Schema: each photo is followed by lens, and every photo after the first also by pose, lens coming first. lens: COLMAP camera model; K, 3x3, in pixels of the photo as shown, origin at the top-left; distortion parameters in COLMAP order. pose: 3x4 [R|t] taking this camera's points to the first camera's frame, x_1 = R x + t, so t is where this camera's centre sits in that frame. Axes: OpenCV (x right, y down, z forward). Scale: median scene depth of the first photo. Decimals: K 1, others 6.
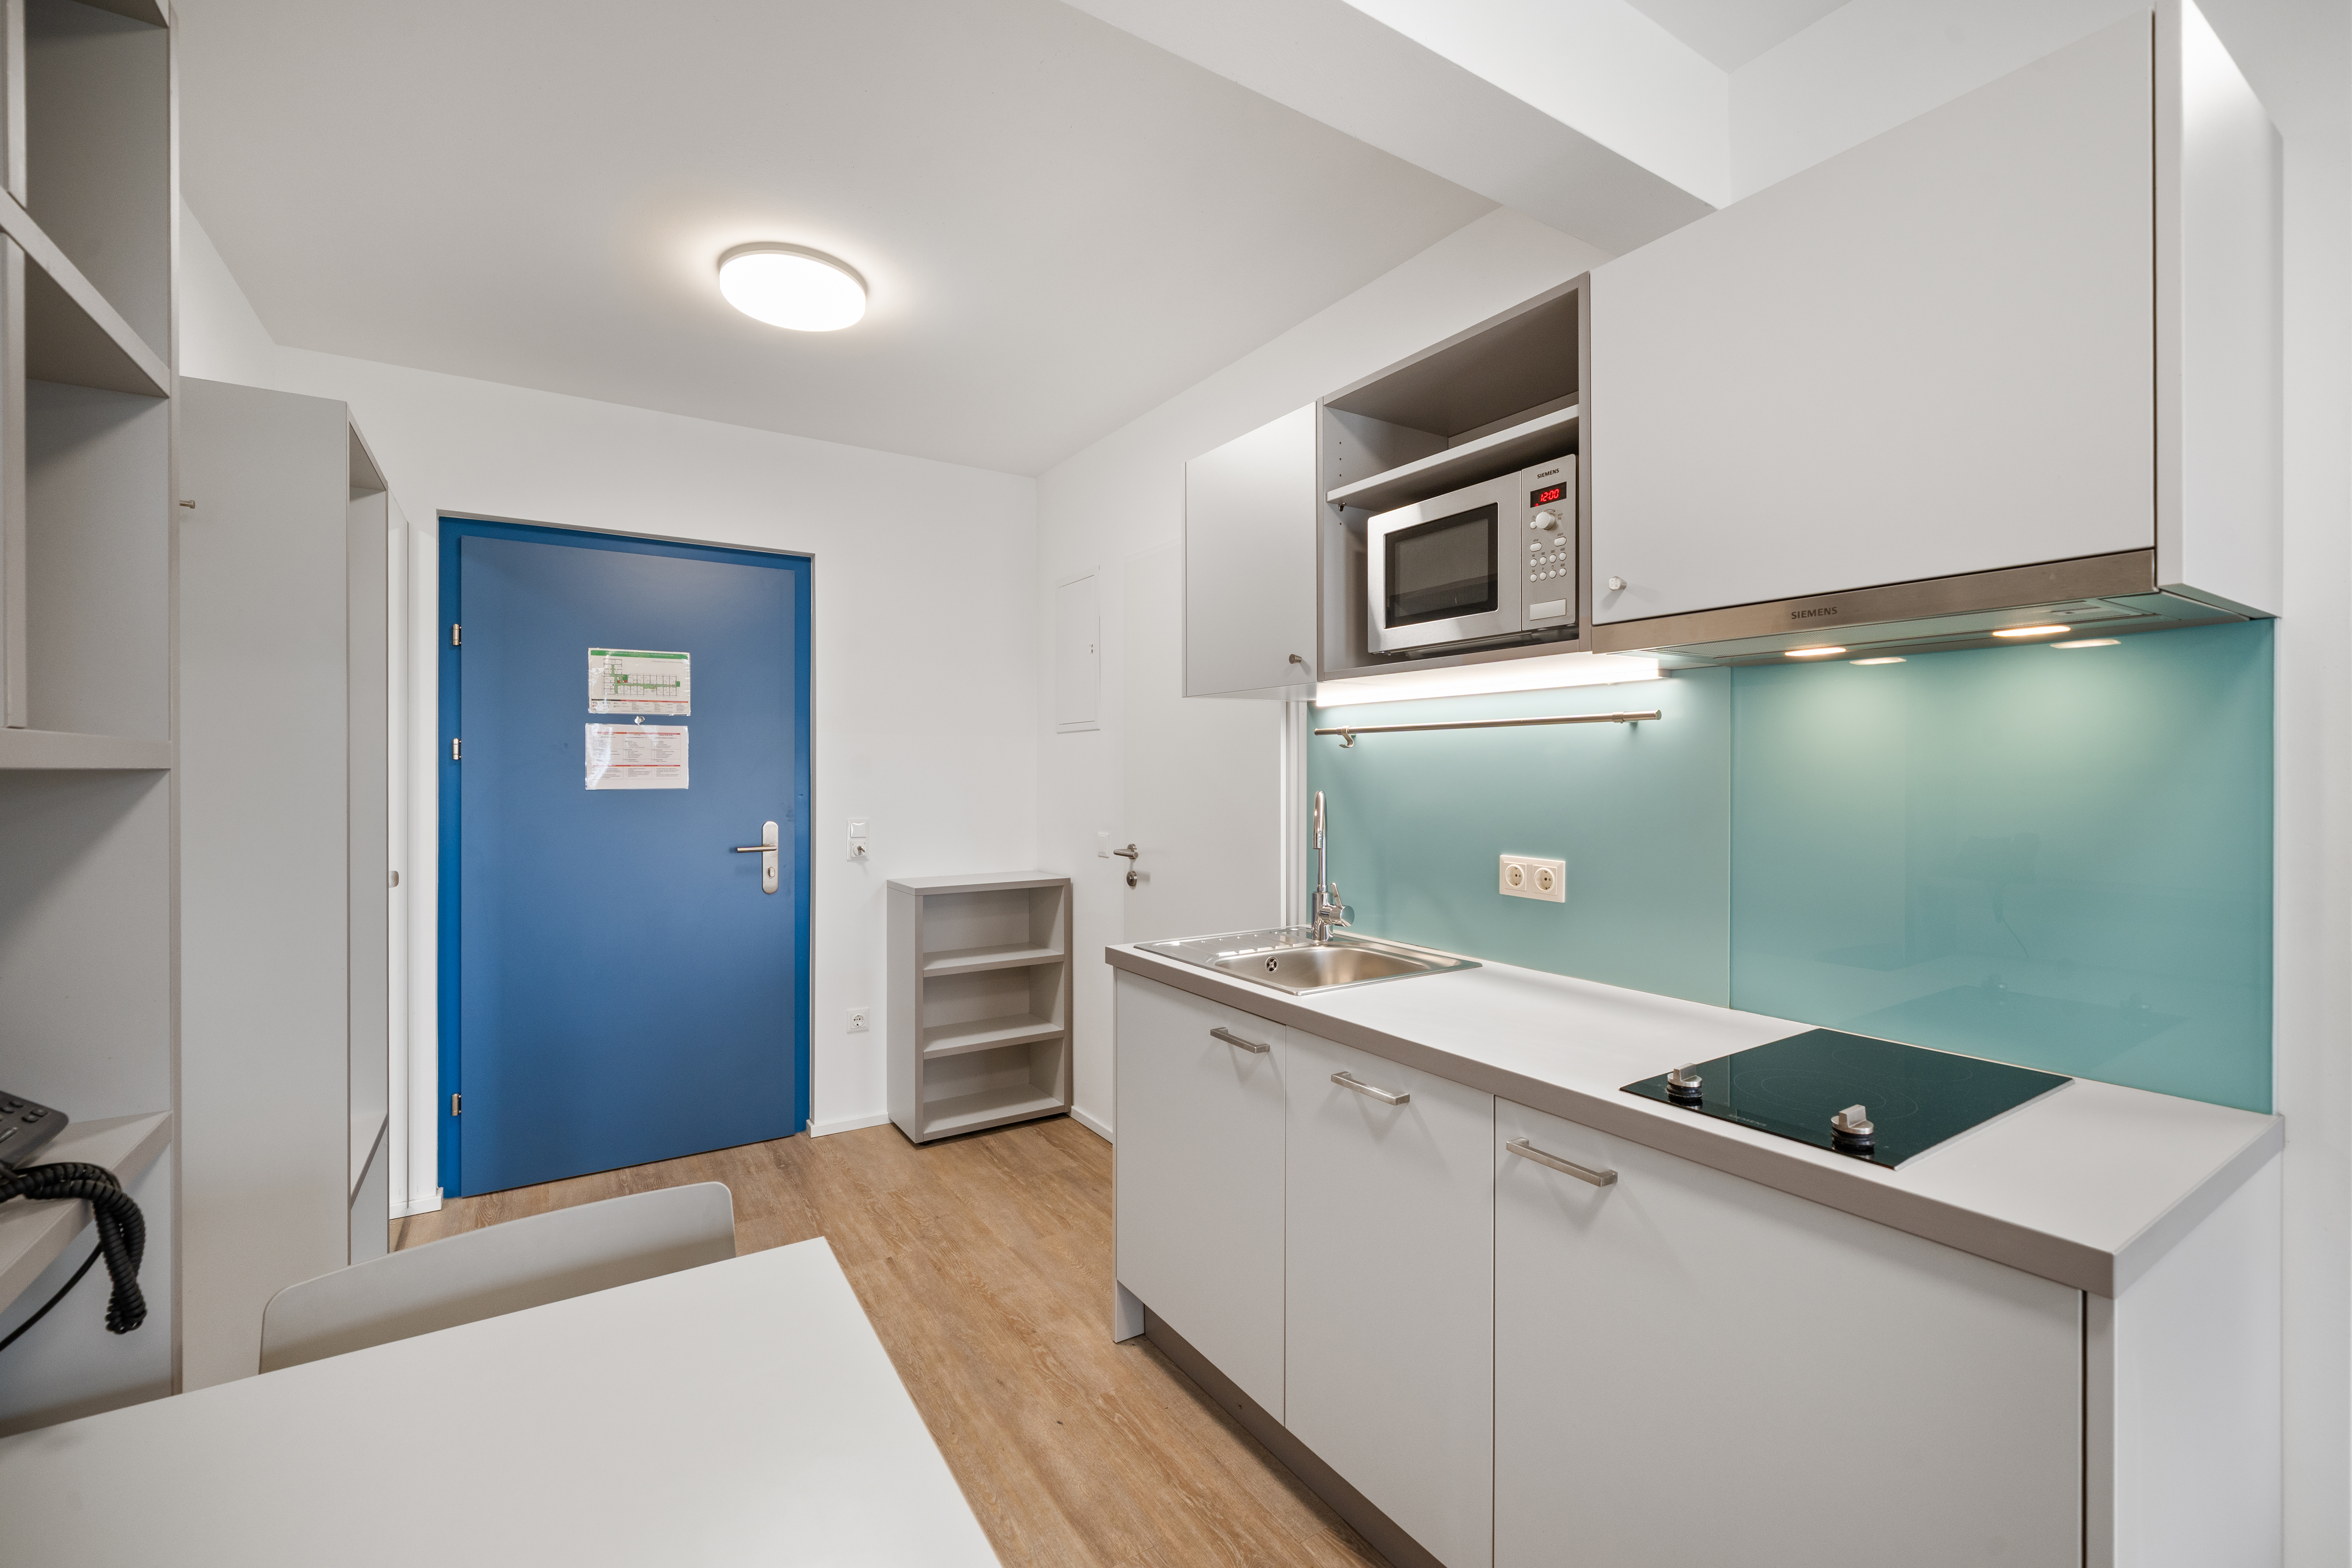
lens RADIAL K [[974.3, 0, 1158.3], [0, 974.3, 778.7], [0, 0, 1]] dist [0.000371, -0.000675]
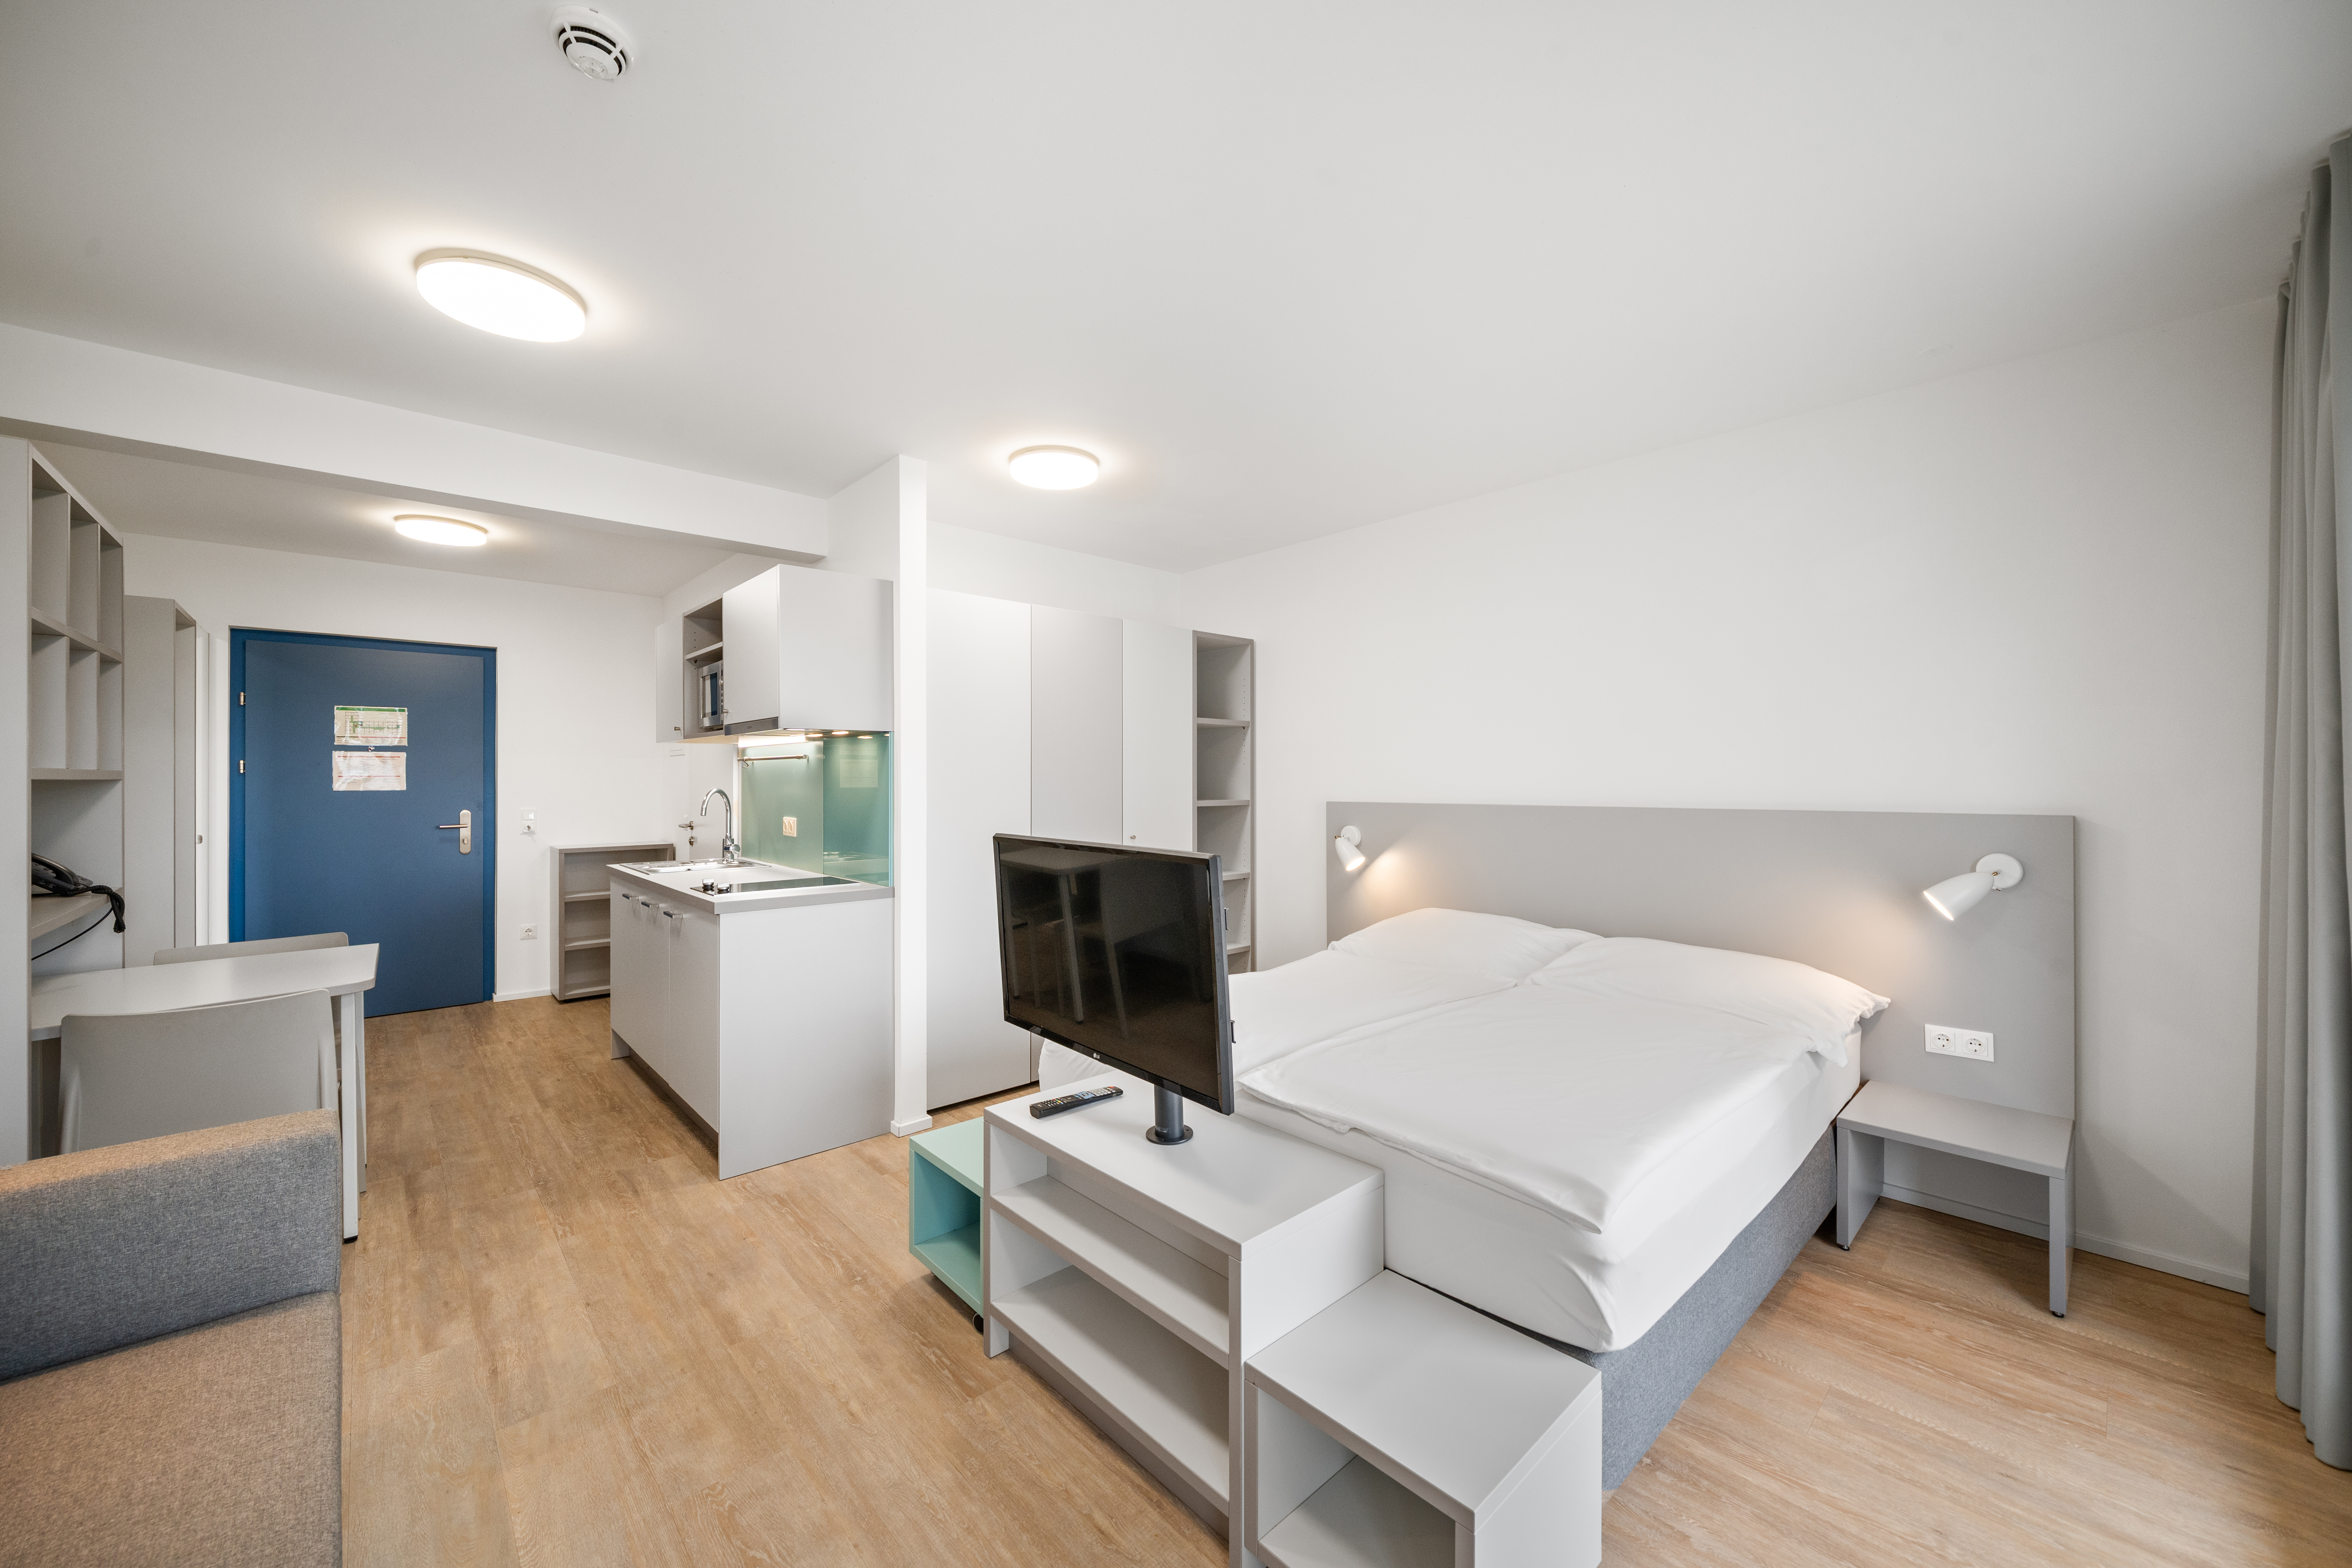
lens RADIAL K [[890.1, 0, 1174.5], [0, 890.1, 783.8], [0, 0, 1]] dist [-0.003110, -0.000262]
pose [[0.985297, -0.001606, 0.170841, 0.559855], [0.001947, 0.999996, -0.001825, 0.004811], [-0.170837, 0.002131, 0.985297, -0.726094]]
